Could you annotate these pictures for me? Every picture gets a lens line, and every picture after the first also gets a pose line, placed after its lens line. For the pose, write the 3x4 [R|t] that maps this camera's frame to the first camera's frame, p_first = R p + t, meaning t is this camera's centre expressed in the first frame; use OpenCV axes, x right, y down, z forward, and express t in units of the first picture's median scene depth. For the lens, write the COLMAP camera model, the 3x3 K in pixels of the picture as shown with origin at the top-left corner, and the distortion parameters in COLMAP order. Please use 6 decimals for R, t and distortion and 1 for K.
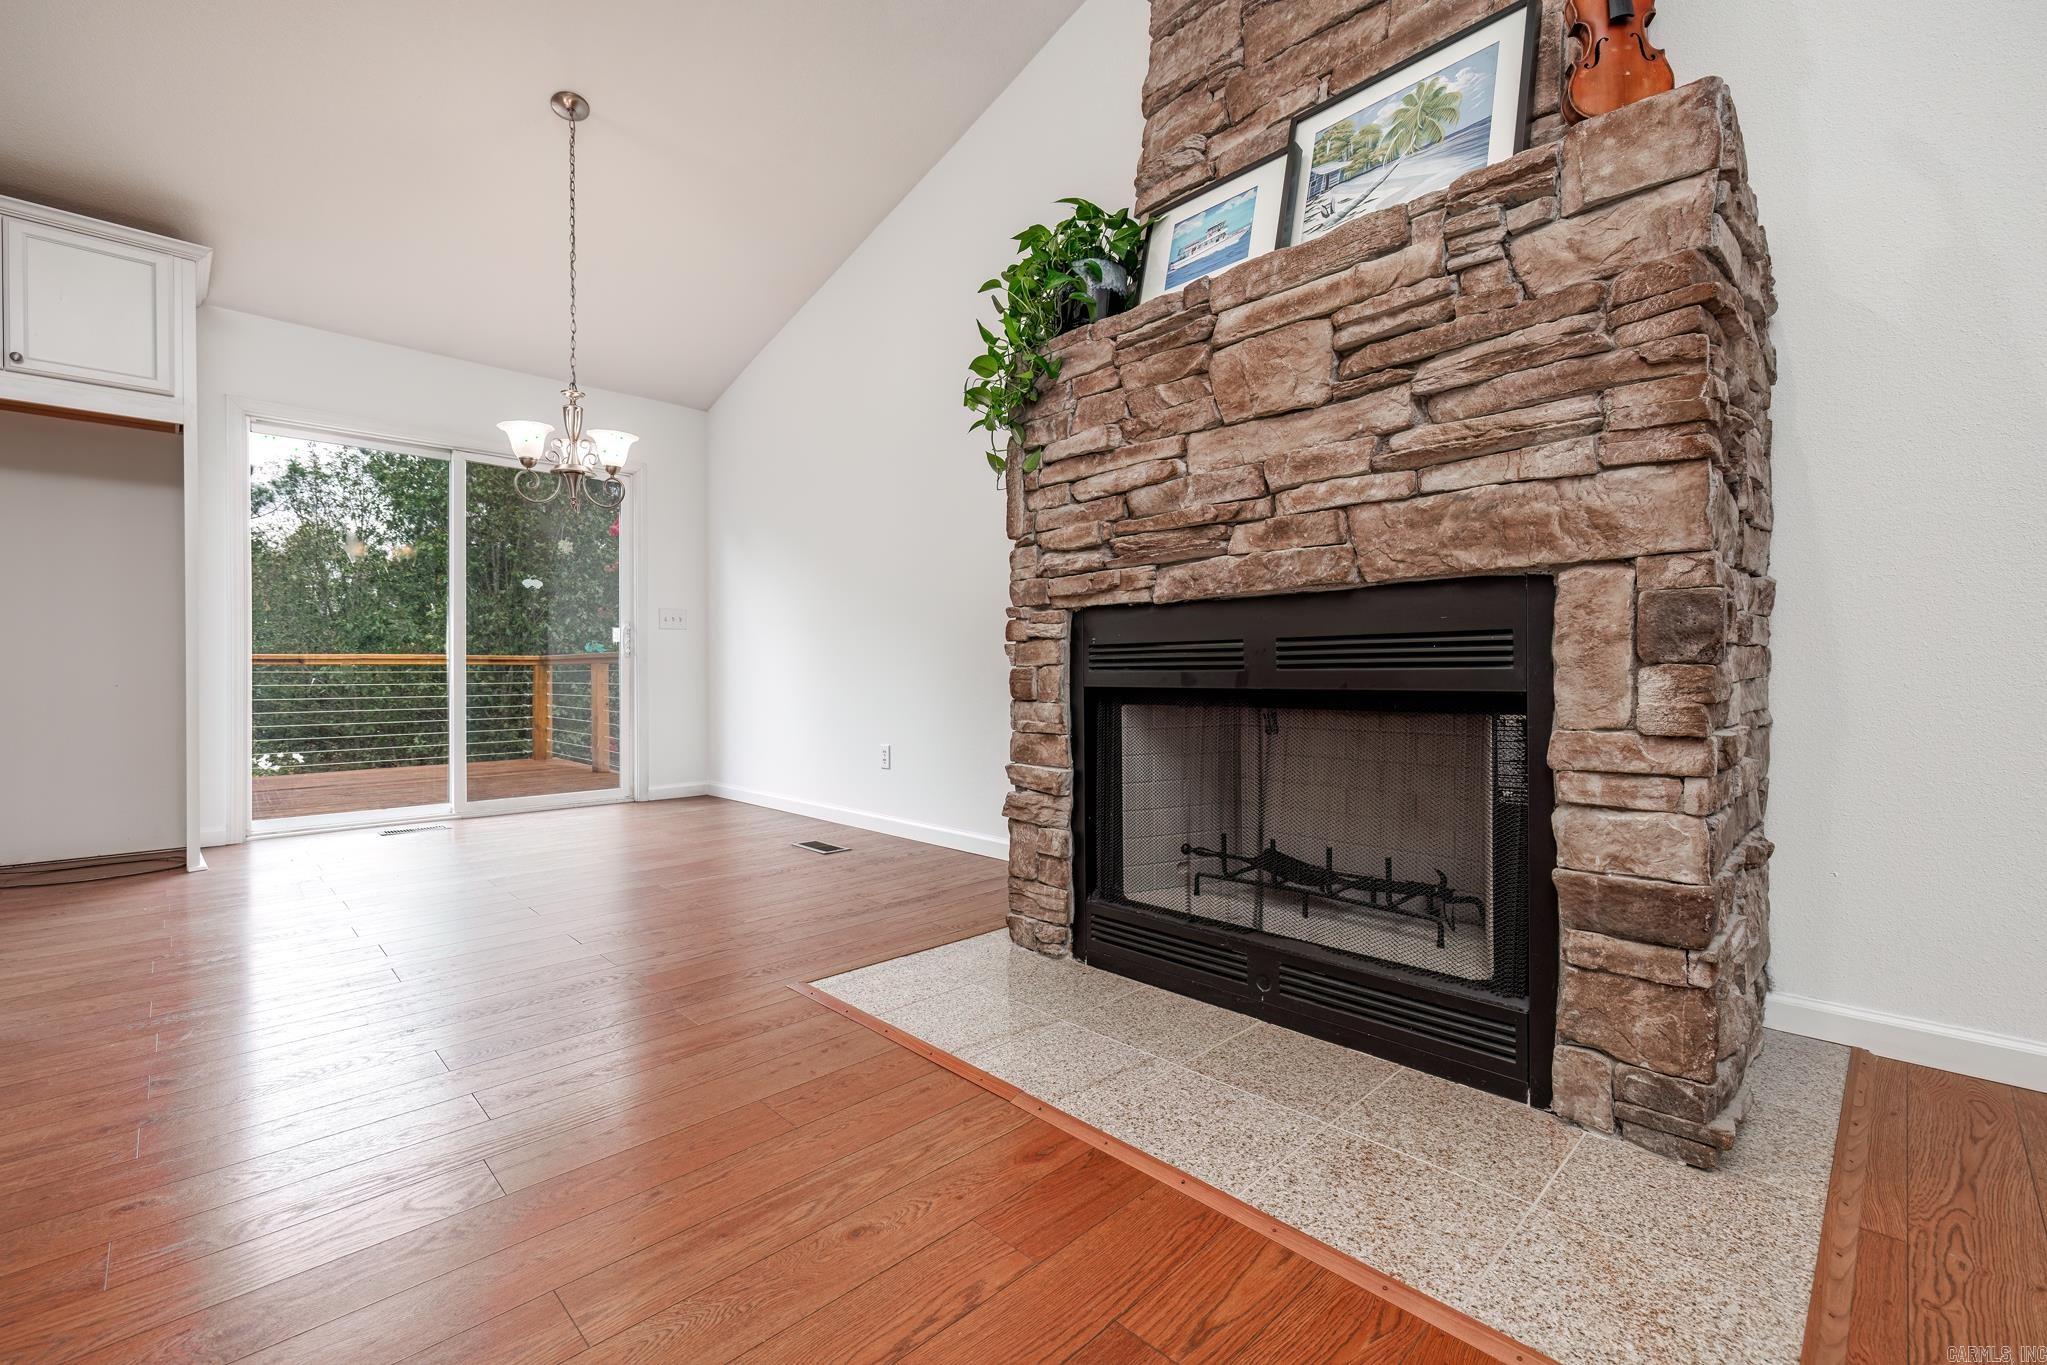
lens RADIAL K [[857.3, 0, 1042.3], [0, 857.3, 679.5], [0, 0, 1]] dist [-0.002627, -0.000357]
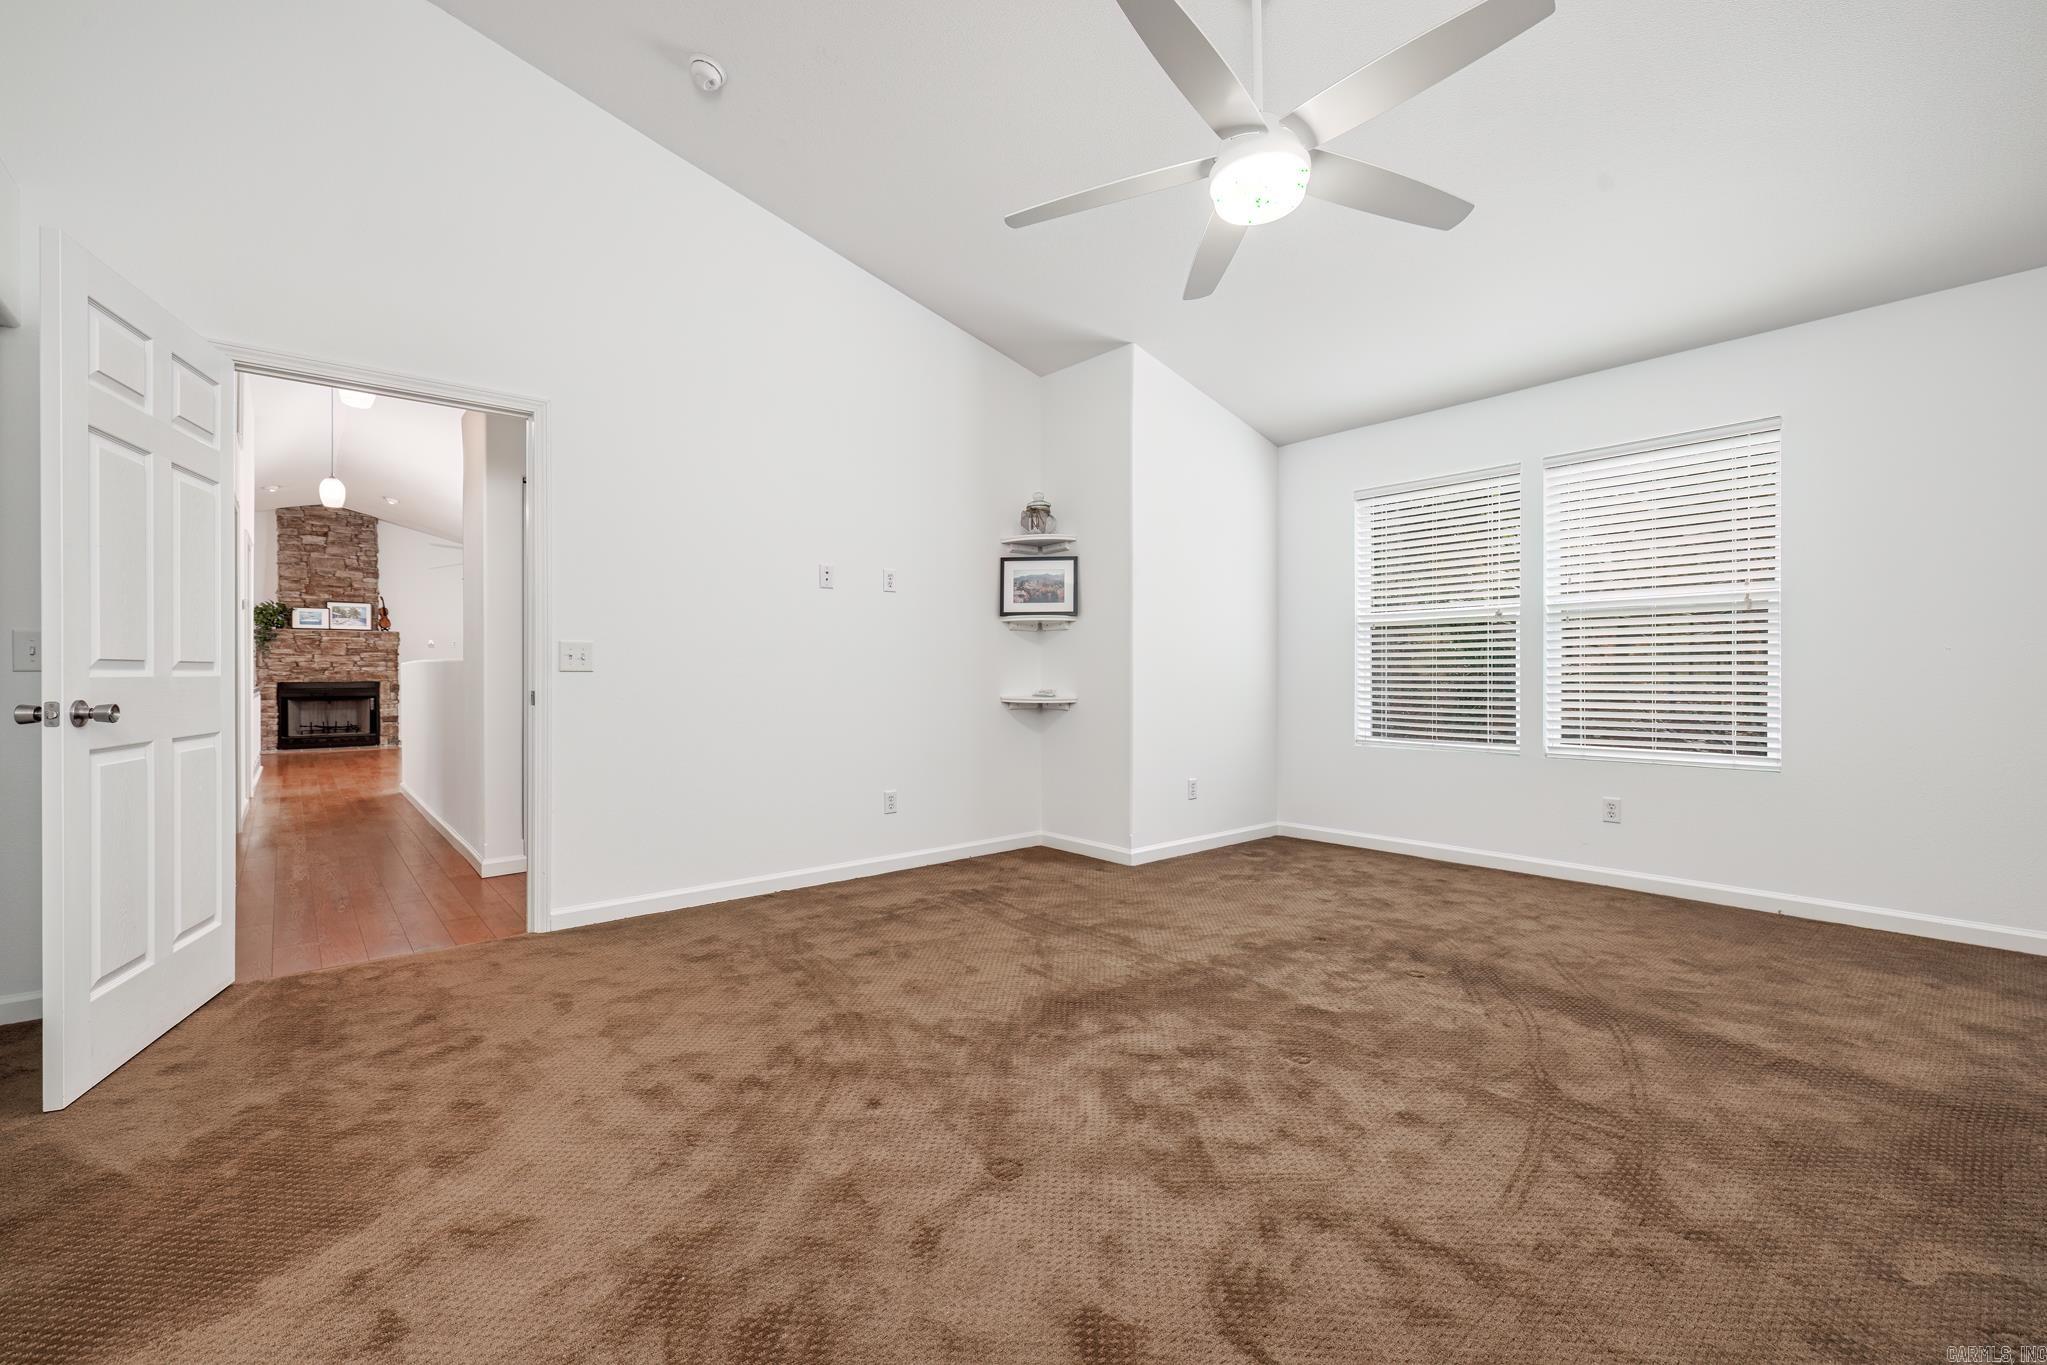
lens RADIAL K [[857.3, 0, 1021.4], [0, 857.3, 674.2], [0, 0, 1]] dist [-0.002627, -0.000357]
pose [[0.133666, -0.001368, 0.991026, -4.887560], [0.006701, 0.999977, 0.000477, -0.109288], [-0.991004, 0.006577, 0.133672, -4.522567]]
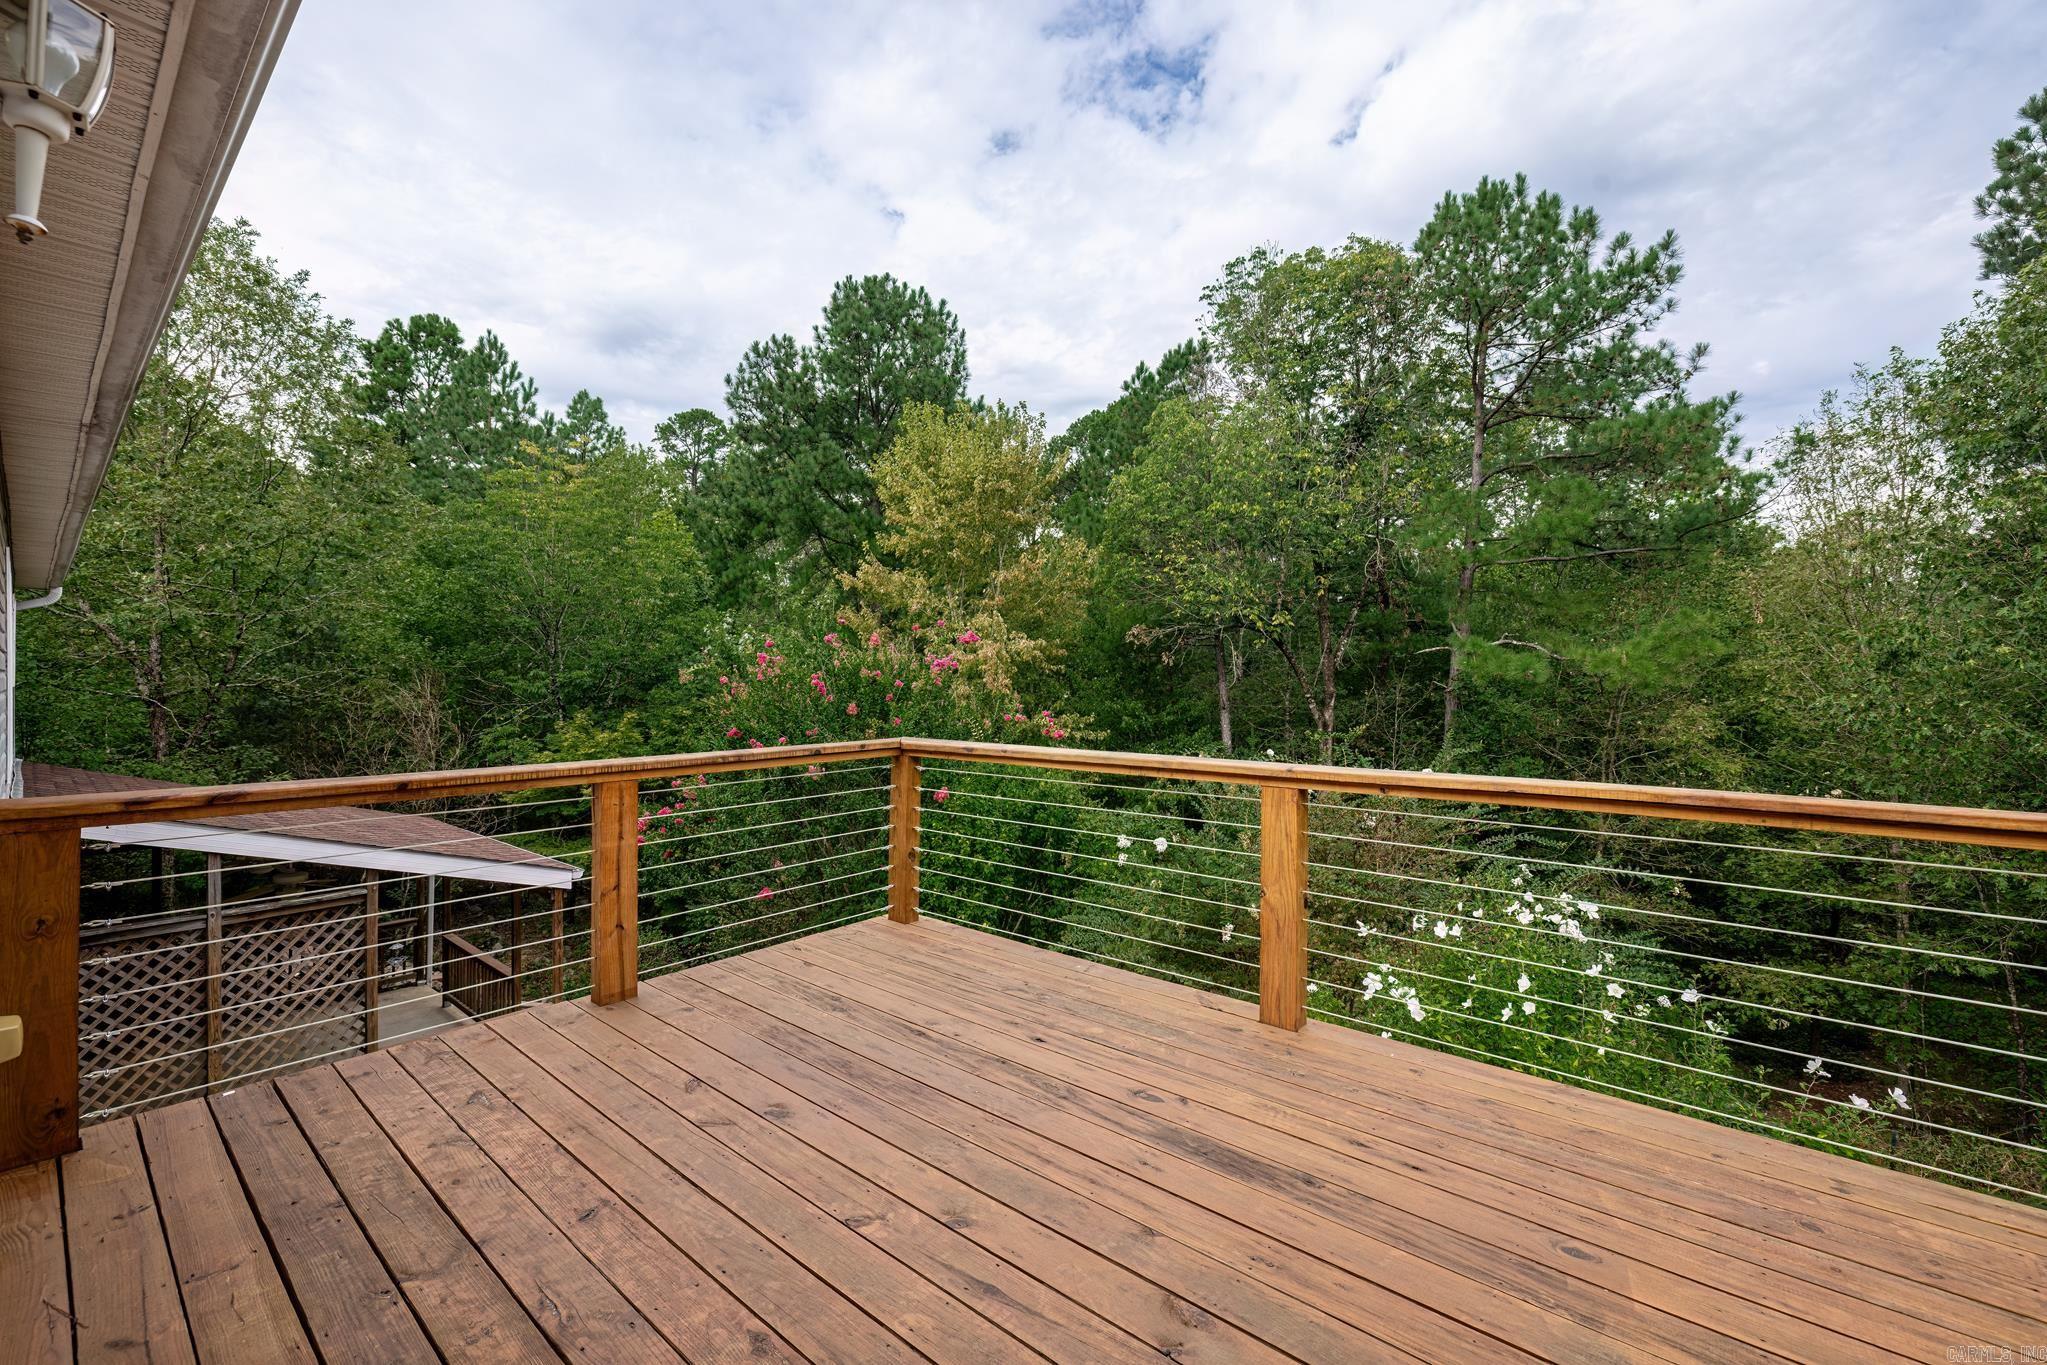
lens RADIAL K [[857.3, 0, 986.9], [0, 857.3, 678.5], [0, 0, 1]] dist [-0.002627, -0.000357]
pose [[0.050093, 0.001384, -0.998744, -1.459658], [-0.008326, 0.999965, 0.000968, -0.237346], [0.998710, 0.008267, 0.050103, 2.457141]]
